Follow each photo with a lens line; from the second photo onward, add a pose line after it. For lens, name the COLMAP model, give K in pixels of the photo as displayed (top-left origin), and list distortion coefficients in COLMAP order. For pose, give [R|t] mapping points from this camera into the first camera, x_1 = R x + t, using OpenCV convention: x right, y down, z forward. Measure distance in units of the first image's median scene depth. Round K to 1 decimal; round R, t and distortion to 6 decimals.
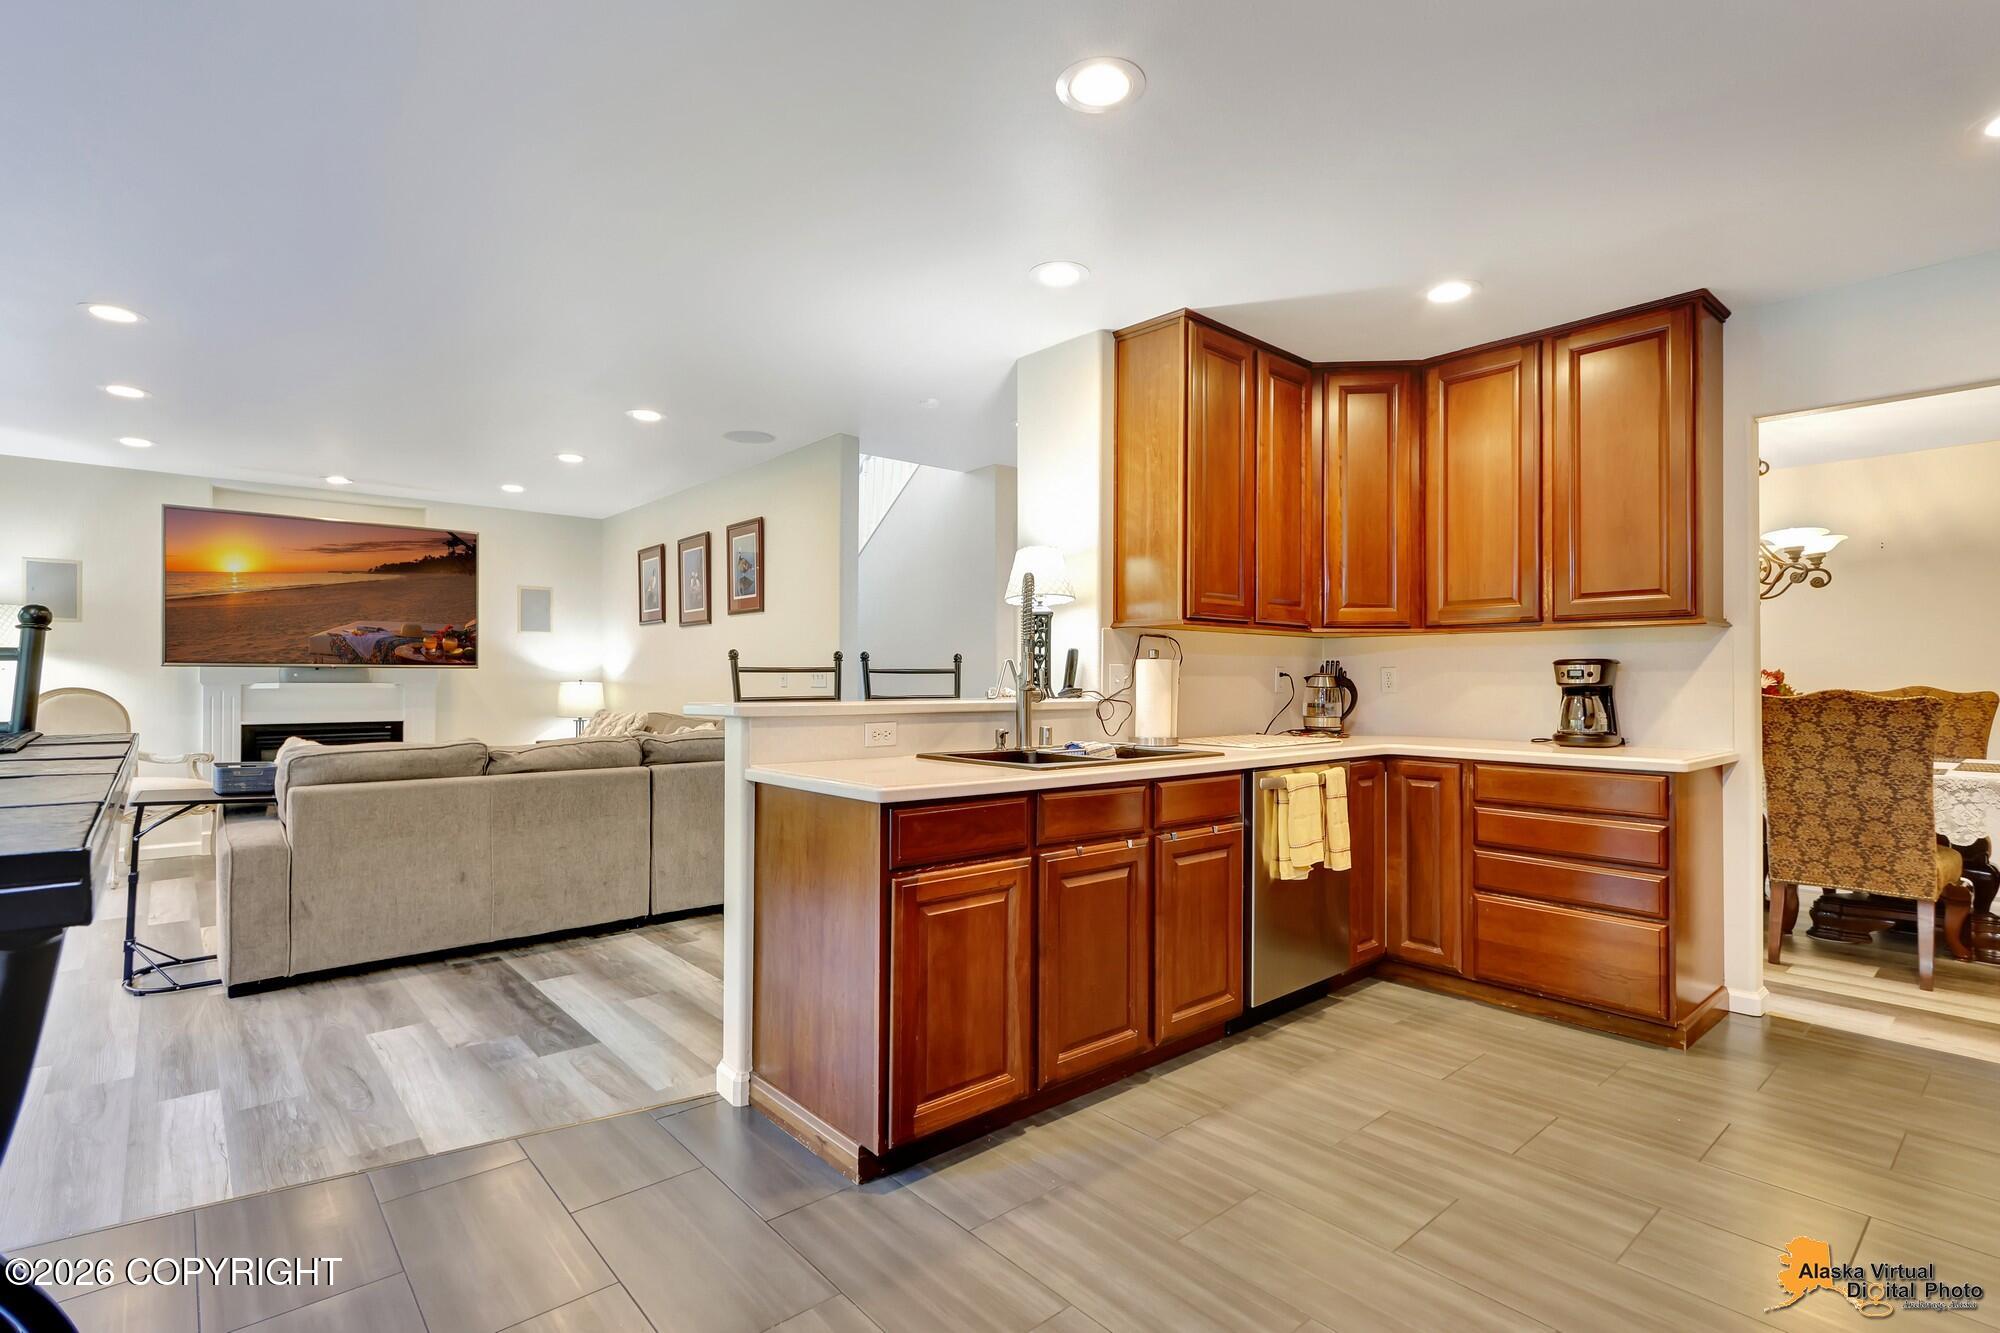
lens RADIAL K [[951.2, 0, 989.1], [0, 951.2, 676.1], [0, 0, 1]] dist [0.012238, -0.005211]
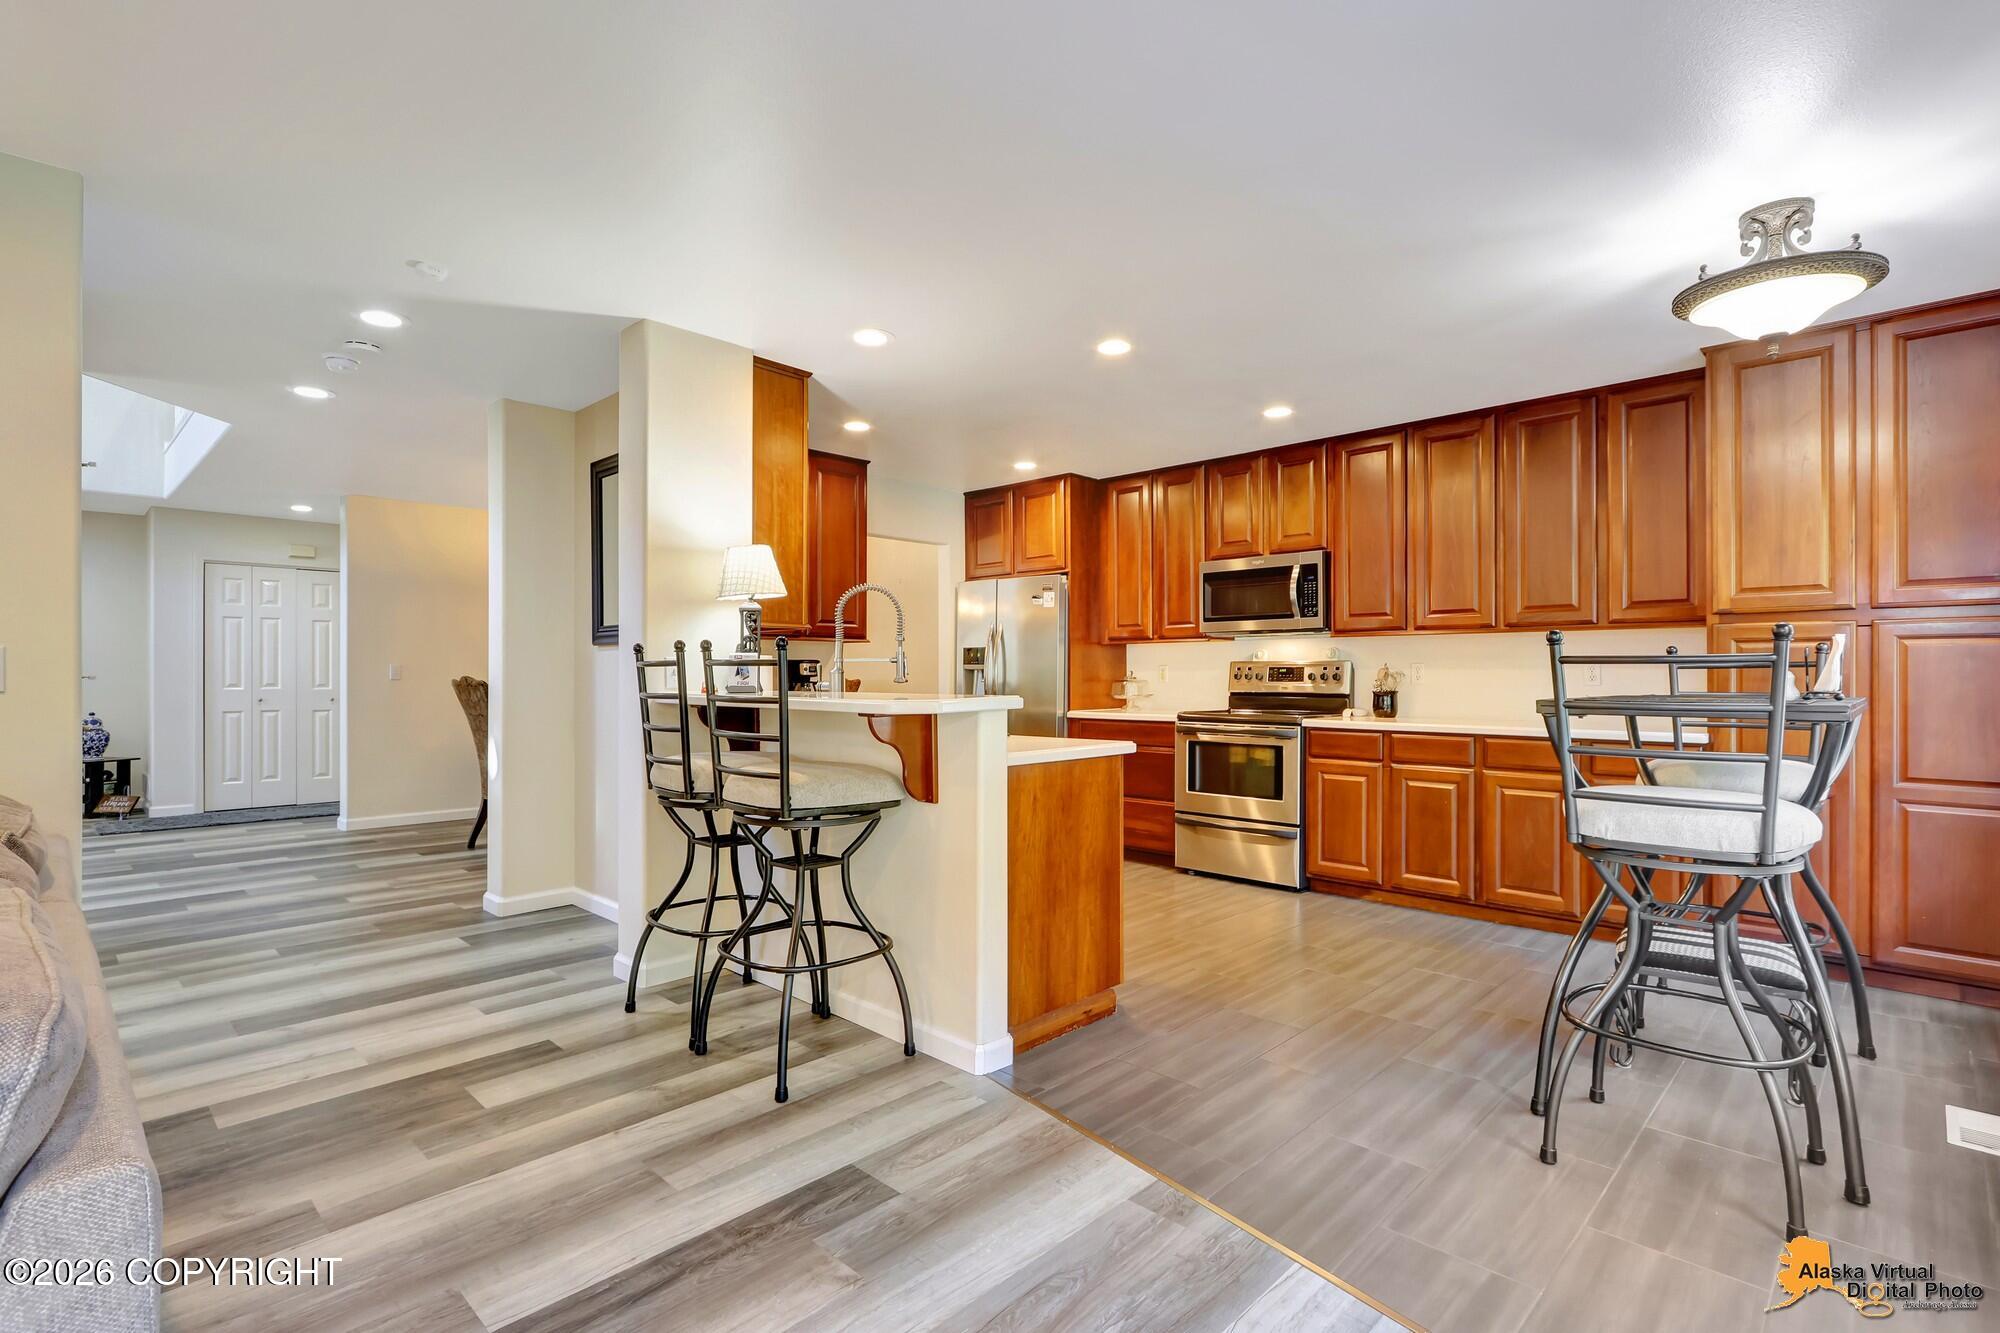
lens RADIAL K [[951.2, 0, 1007.6], [0, 951.2, 674.3], [0, 0, 1]] dist [0.012238, -0.005211]
pose [[-0.099743, -0.004380, 0.995004, -0.976642], [-0.000437, 0.999990, 0.004358, 0.000412], [-0.995013, 0.000000, -0.099744, 0.807070]]
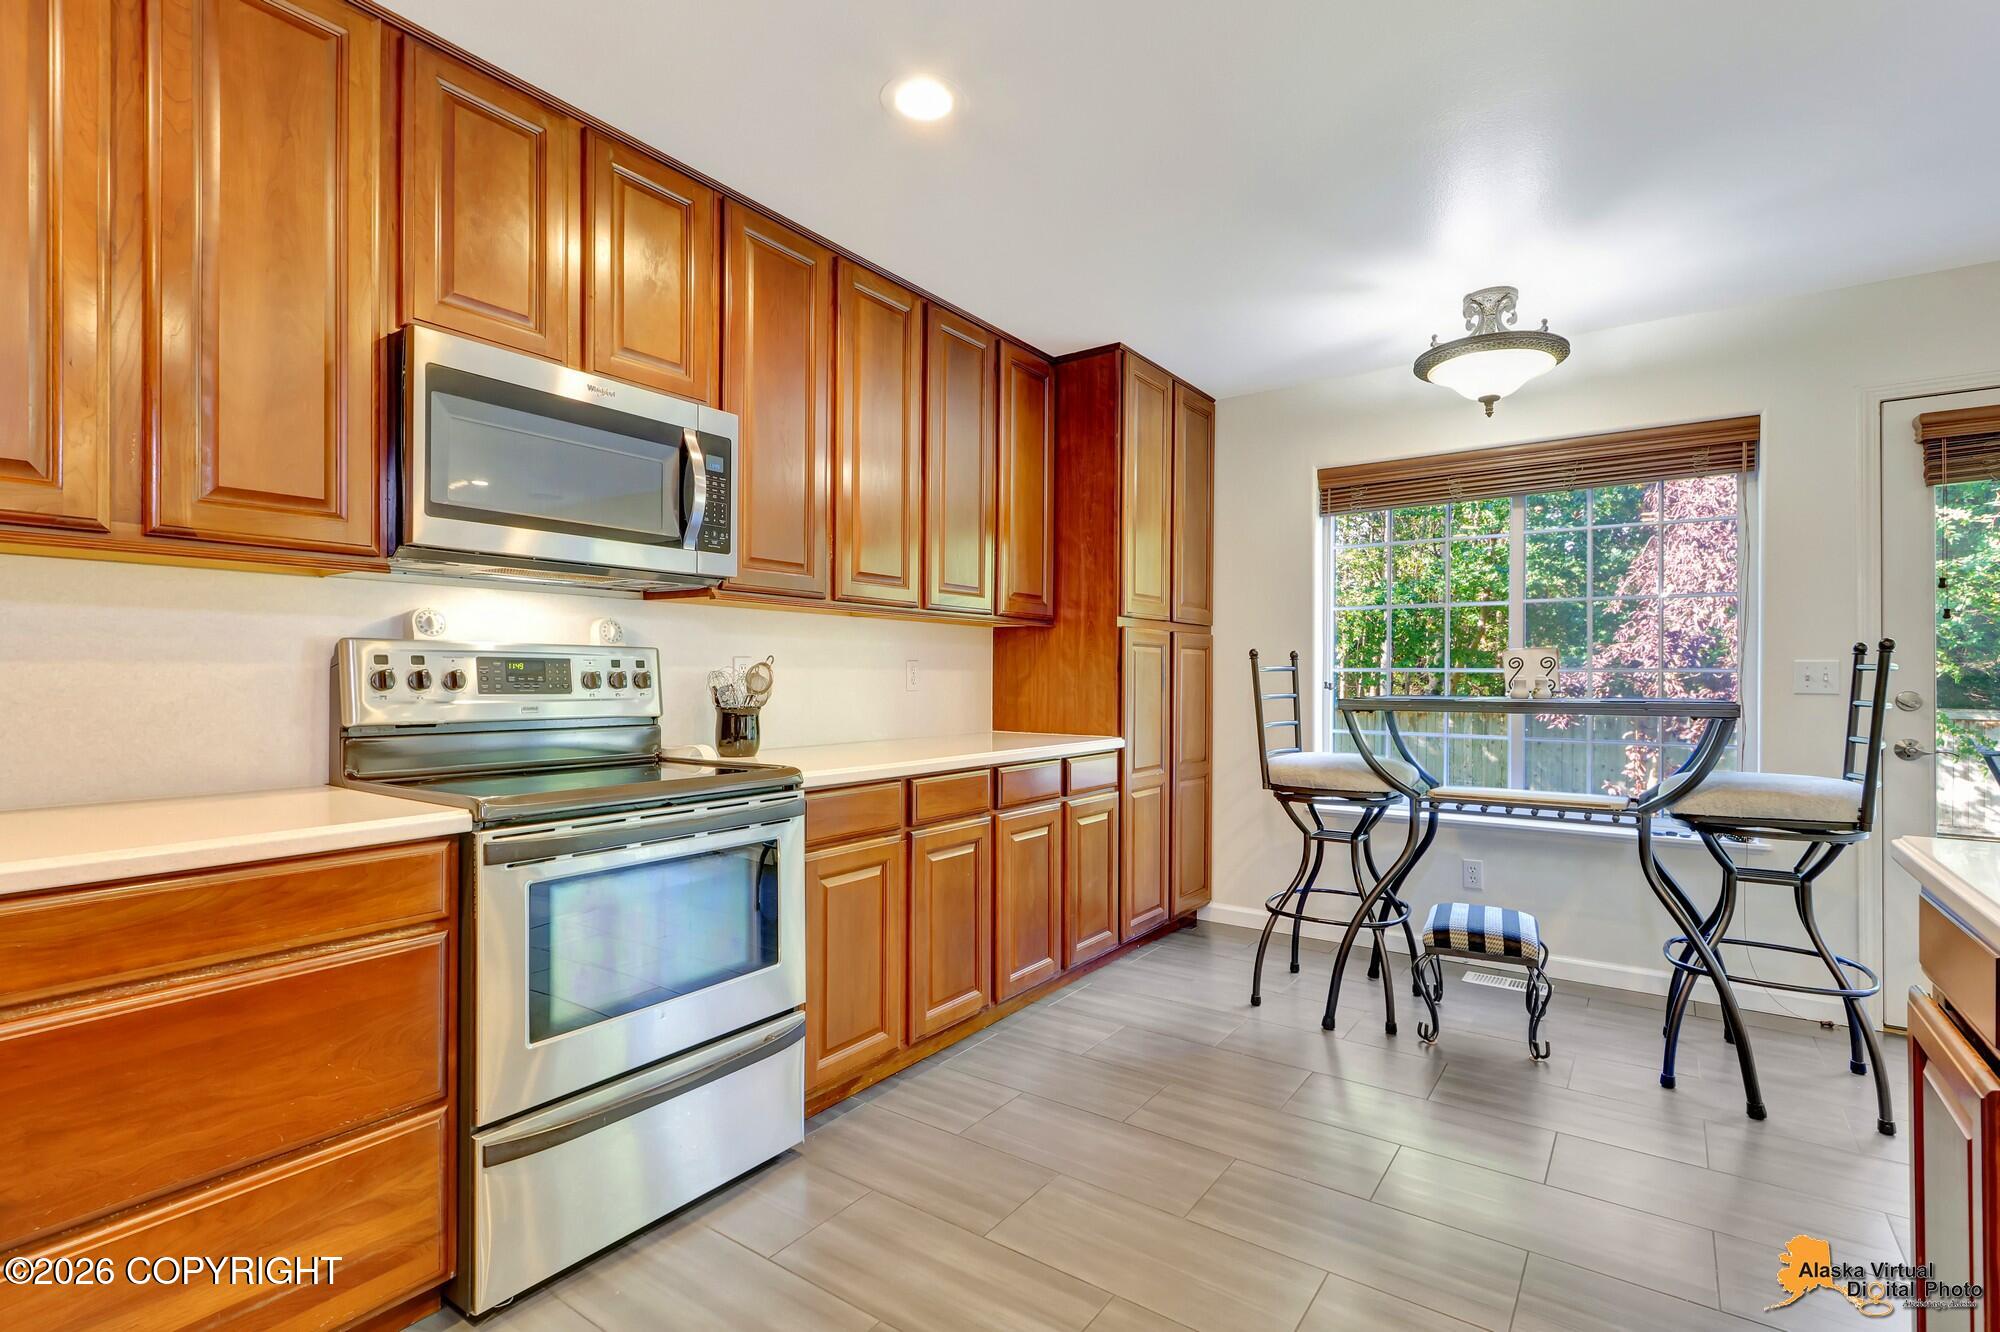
lens RADIAL K [[951.2, 0, 978.7], [0, 951.2, 671.8], [0, 0, 1]] dist [0.012238, -0.005211]
pose [[-0.970280, -0.006753, -0.241890, 0.426045], [-0.004473, 0.999940, -0.009973, 0.010268], [0.241943, -0.008595, -0.970252, 0.898521]]
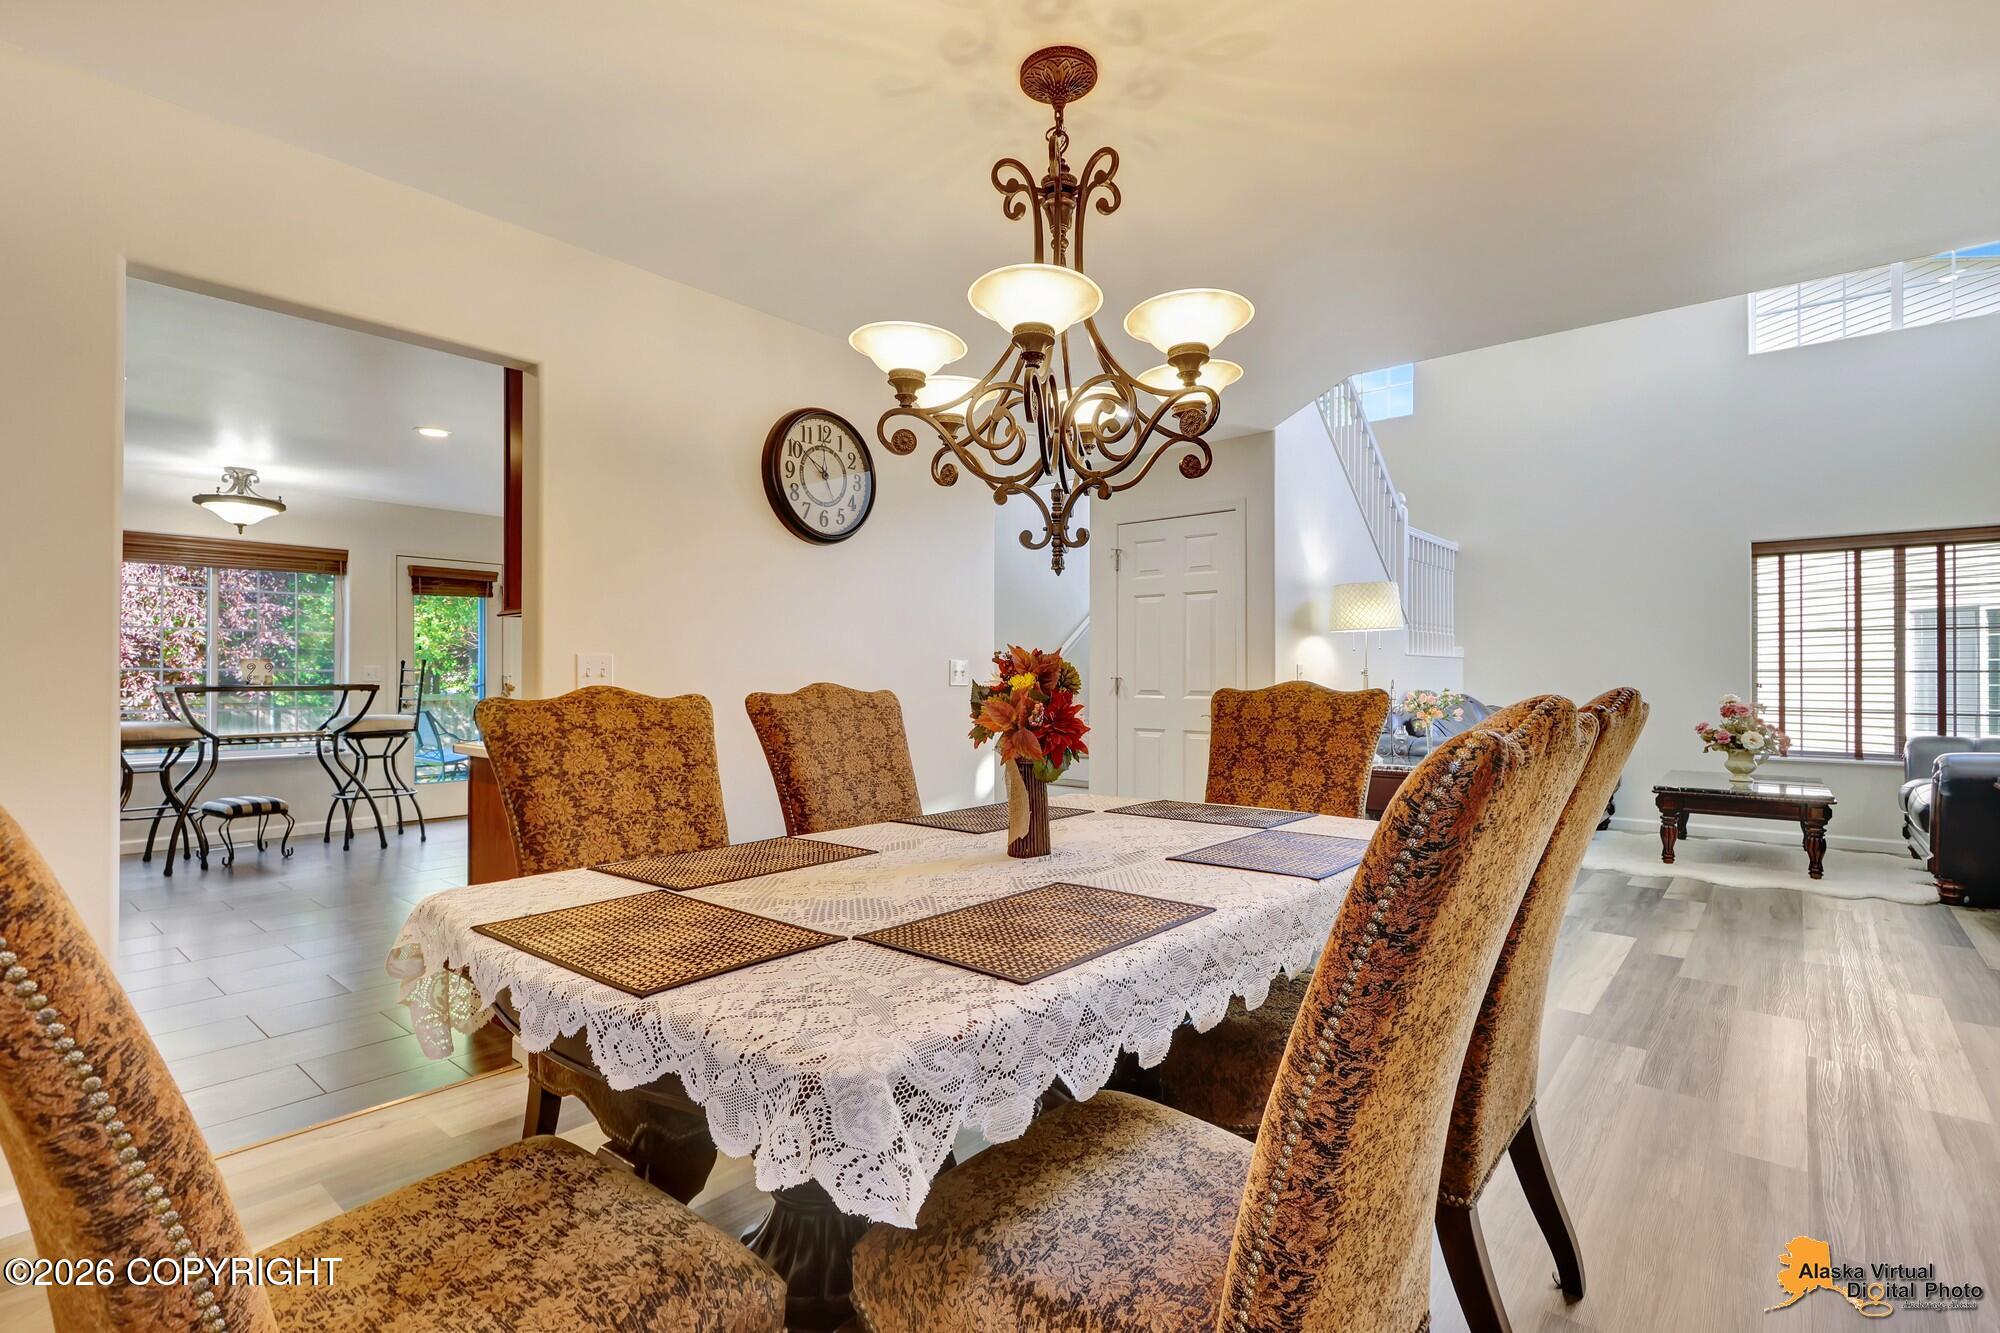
lens RADIAL K [[951.2, 0, 981.0], [0, 951.2, 663.7], [0, 0, 1]] dist [0.012238, -0.005211]
pose [[0.152687, -0.005172, -0.988261, 1.607644], [-0.002287, 0.999982, -0.005587, -0.007112], [0.988272, 0.003113, 0.152672, 1.176251]]
